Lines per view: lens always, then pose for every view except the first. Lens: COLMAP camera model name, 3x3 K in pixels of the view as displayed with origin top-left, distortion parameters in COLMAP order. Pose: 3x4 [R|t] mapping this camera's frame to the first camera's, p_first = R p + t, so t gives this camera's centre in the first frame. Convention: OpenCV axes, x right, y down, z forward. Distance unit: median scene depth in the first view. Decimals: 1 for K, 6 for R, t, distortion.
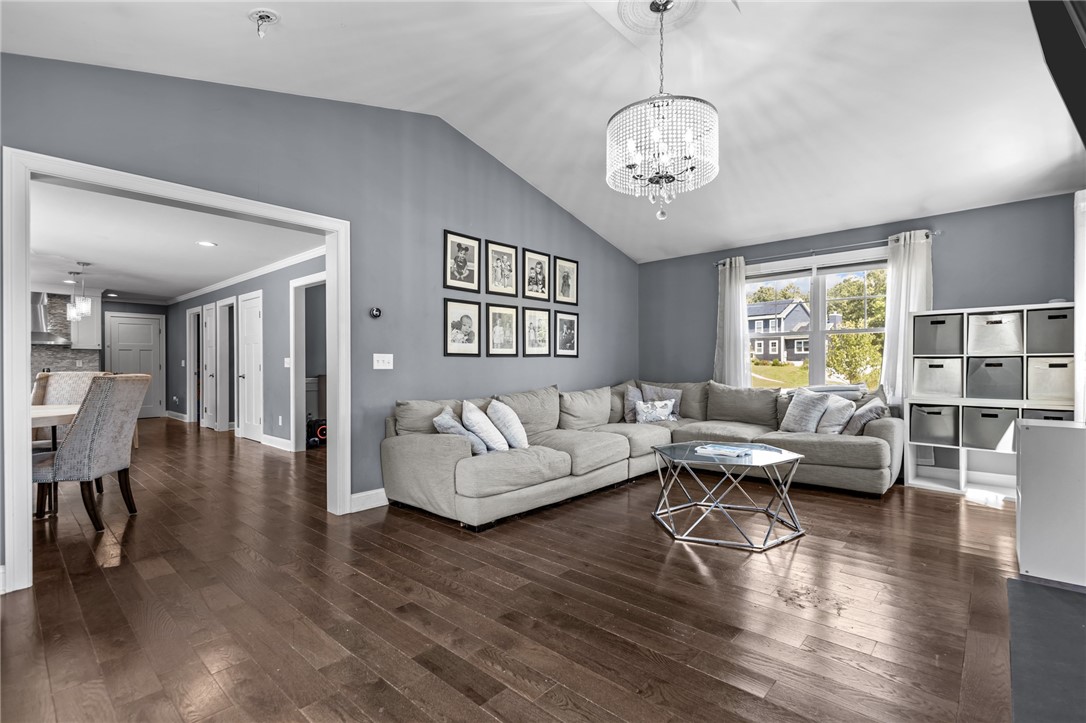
lens RADIAL K [[508.1, 0, 552.2], [0, 508.1, 362.7], [0, 0, 1]] dist [0.009284, -0.004067]
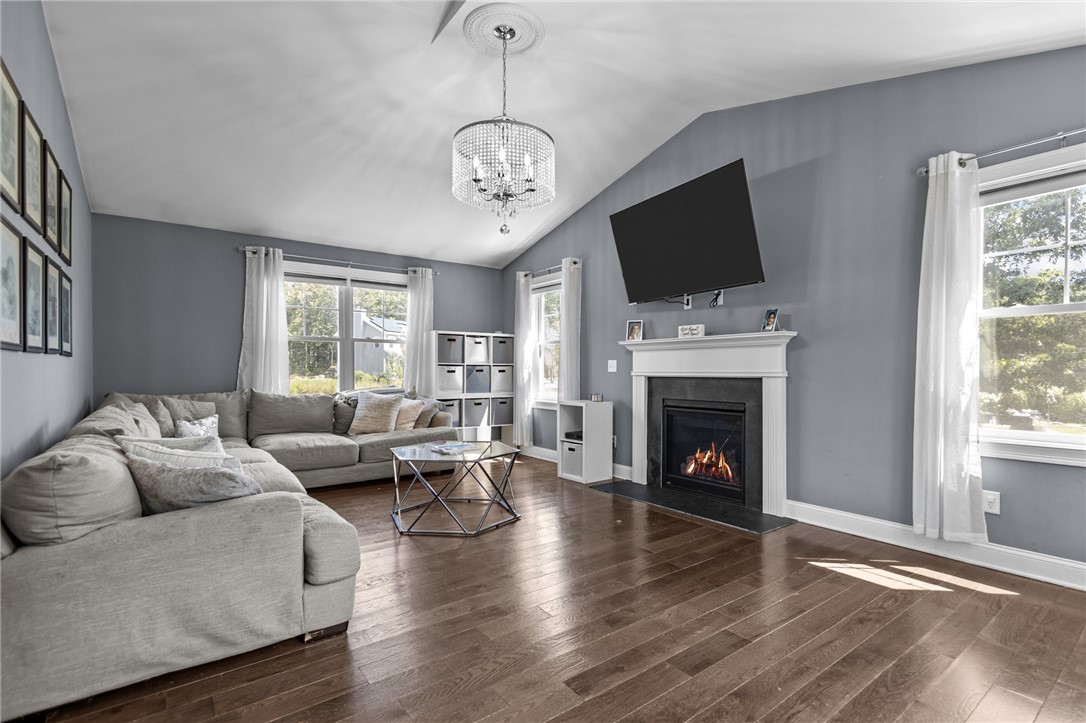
lens RADIAL K [[508.1, 0, 548.8], [0, 508.1, 376.0], [0, 0, 1]] dist [0.009284, -0.004067]
pose [[0.188731, -0.010575, 0.981972, -0.565895], [-0.007770, 0.999895, 0.012262, 0.000161], [-0.981998, -0.009944, 0.188629, 0.485108]]
